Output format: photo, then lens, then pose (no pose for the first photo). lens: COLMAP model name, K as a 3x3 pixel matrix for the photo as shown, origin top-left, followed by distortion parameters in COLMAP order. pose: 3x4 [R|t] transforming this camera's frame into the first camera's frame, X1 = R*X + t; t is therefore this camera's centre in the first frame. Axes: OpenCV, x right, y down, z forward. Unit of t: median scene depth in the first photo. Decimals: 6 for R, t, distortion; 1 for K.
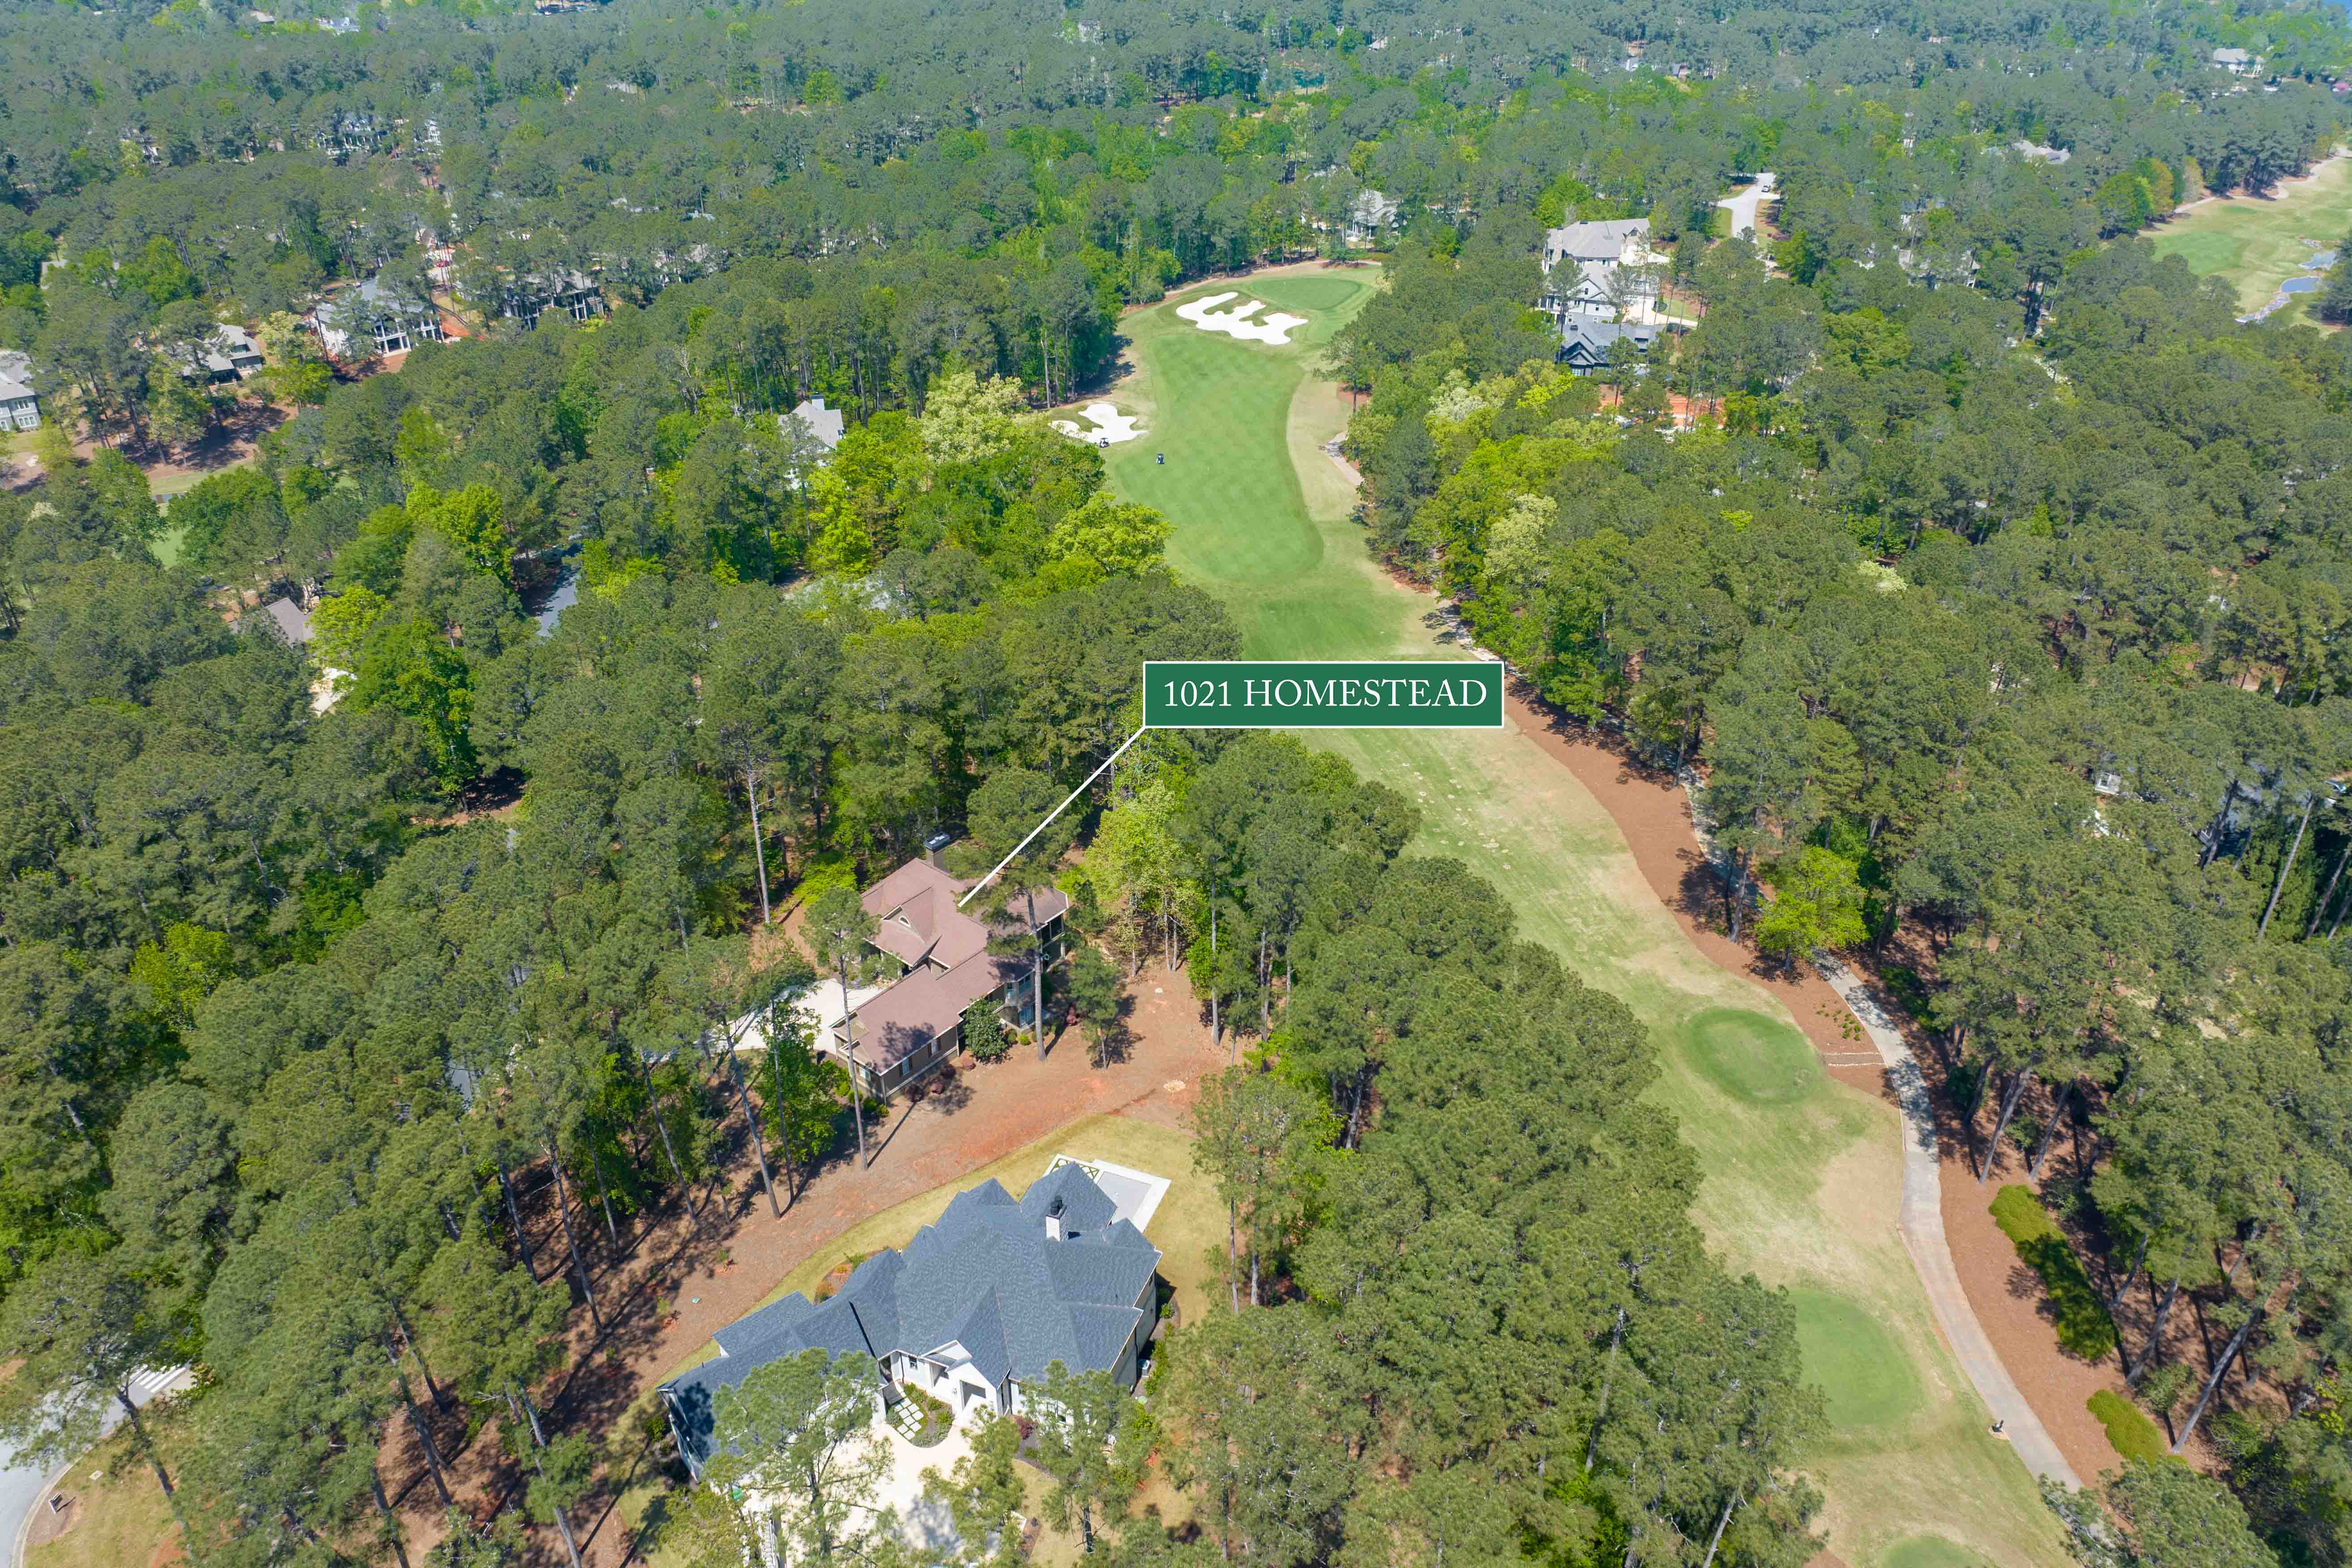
lens RADIAL K [[1685.3, 0, 1176.0], [0, 1685.3, 784.0], [0, 0, 1]] dist [-0.068012, 0.049092]
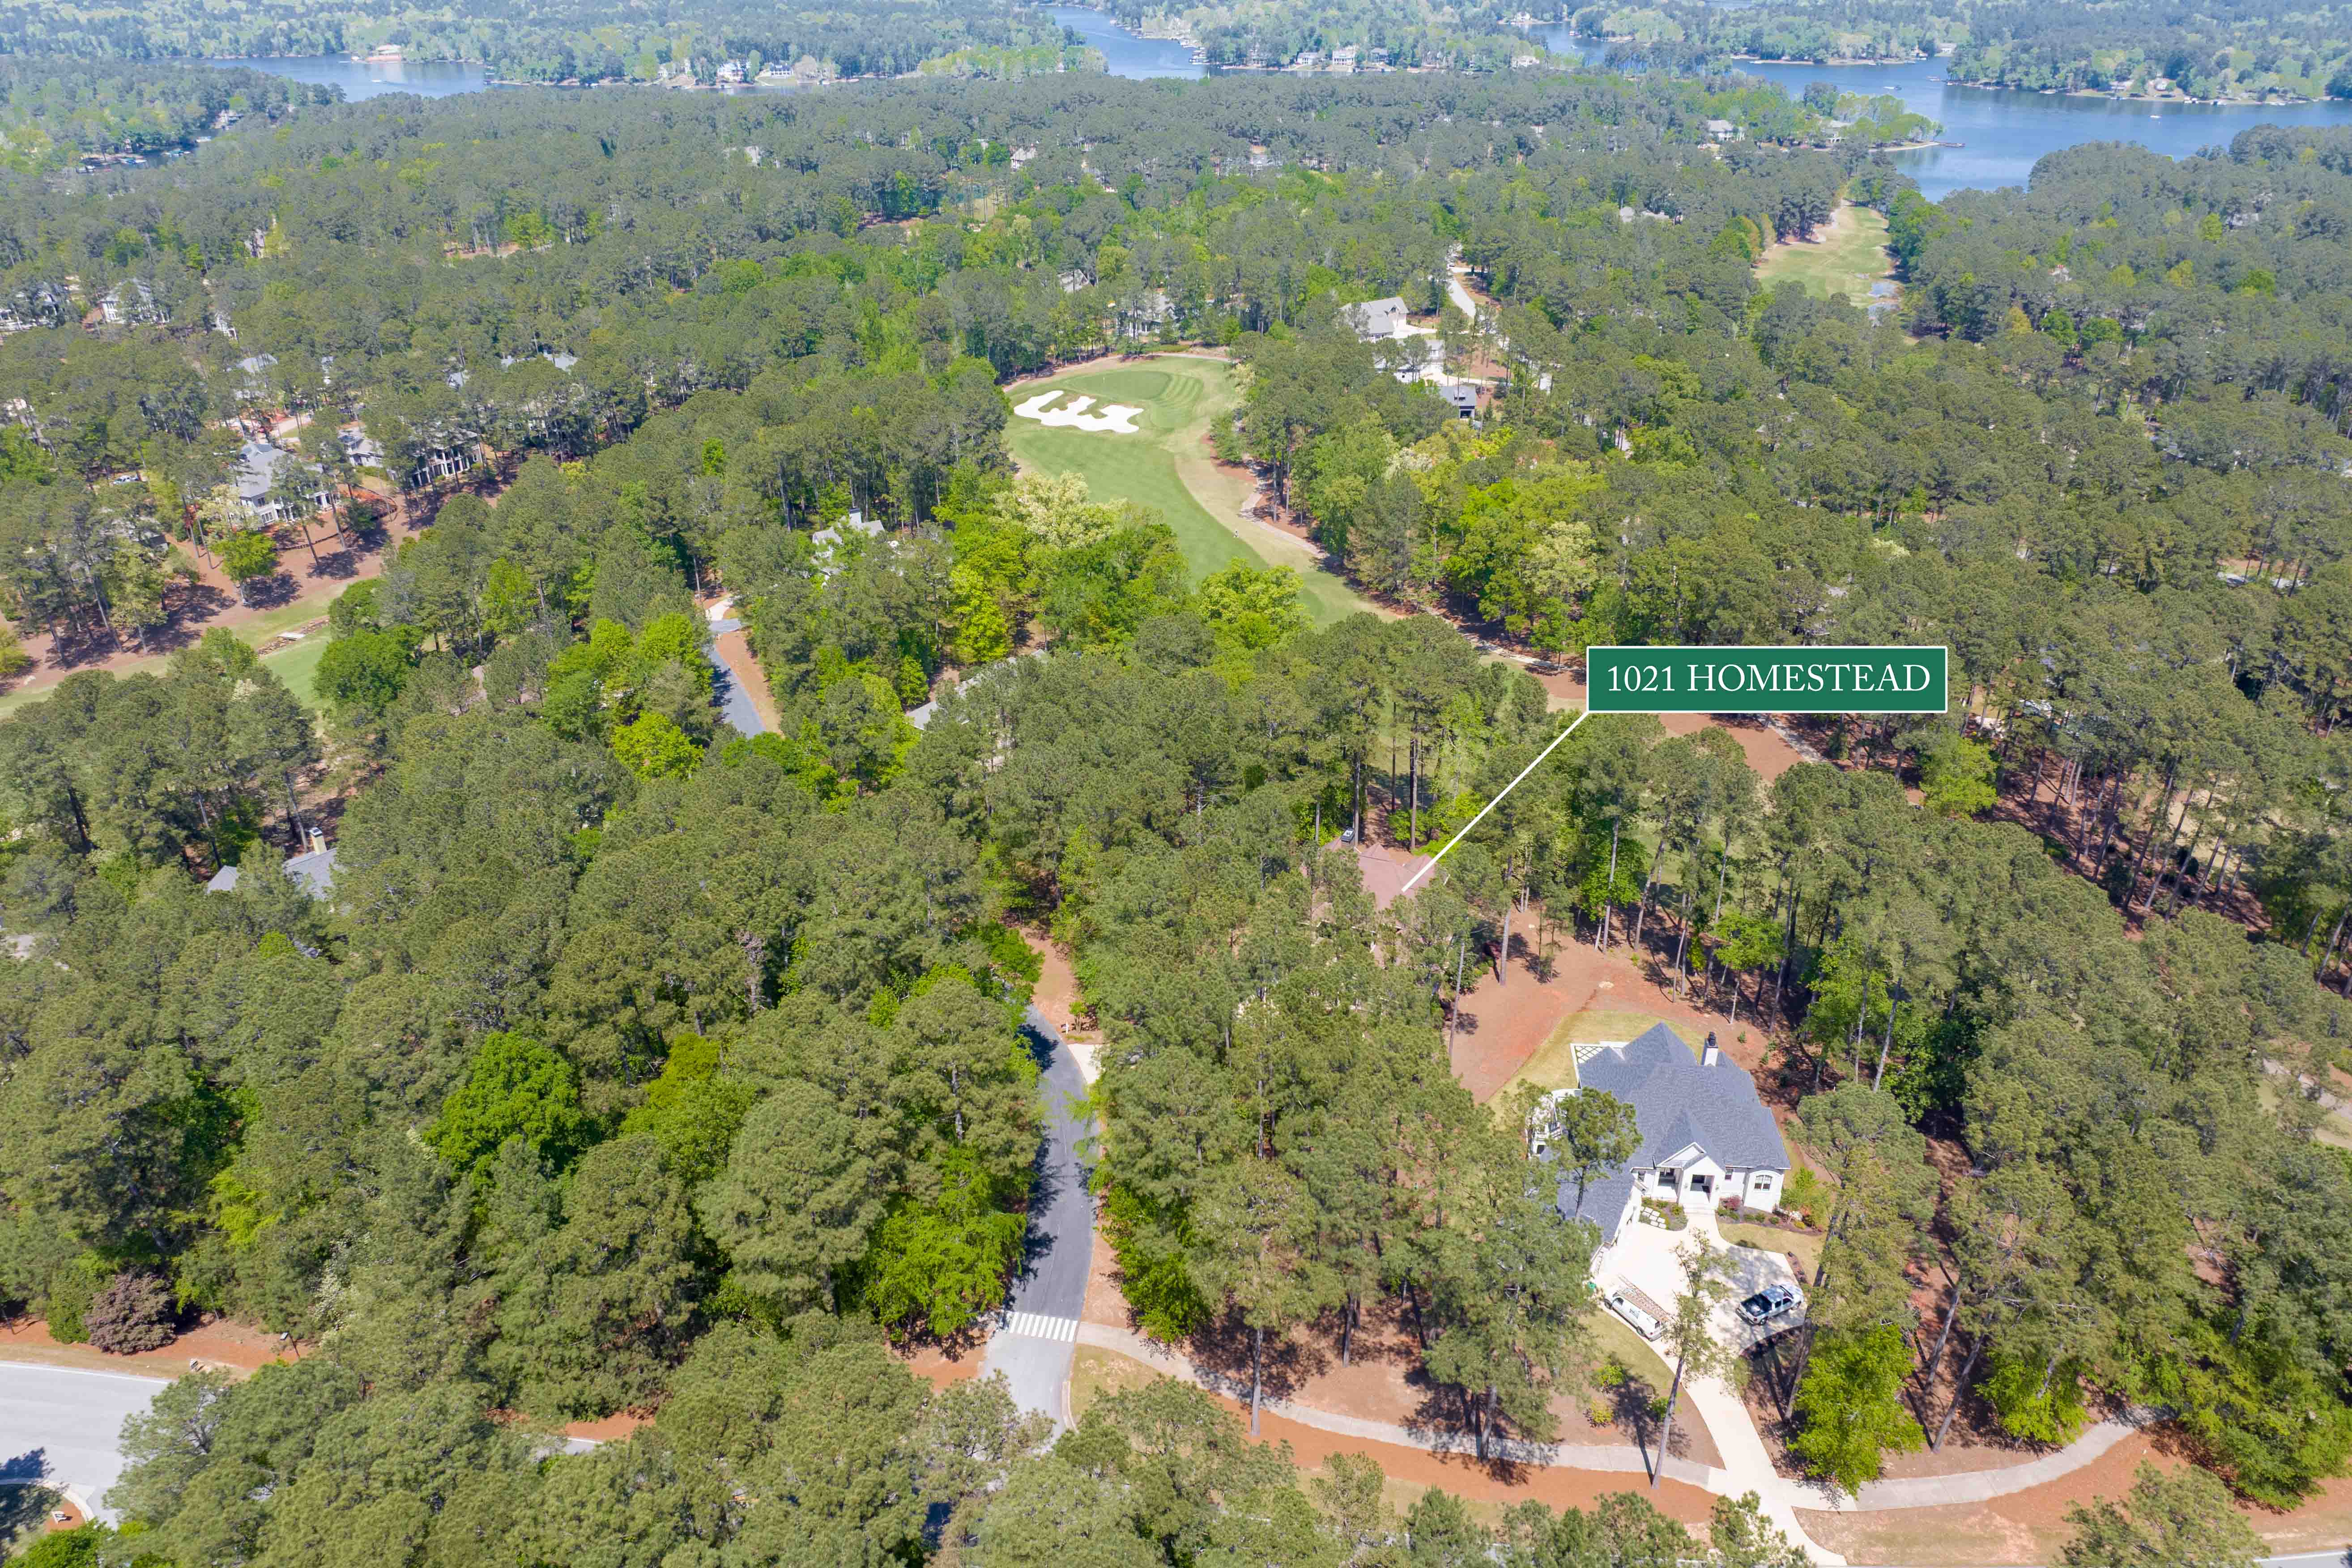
lens RADIAL K [[1685.3, 0, 1176.0], [0, 1685.3, 784.0], [0, 0, 1]] dist [-0.068012, 0.049092]
pose [[0.958193, -0.141845, 0.248488, -0.206998], [0.154912, 0.987352, -0.033742, 0.007280], [-0.240559, 0.070825, 0.968047, -0.055707]]
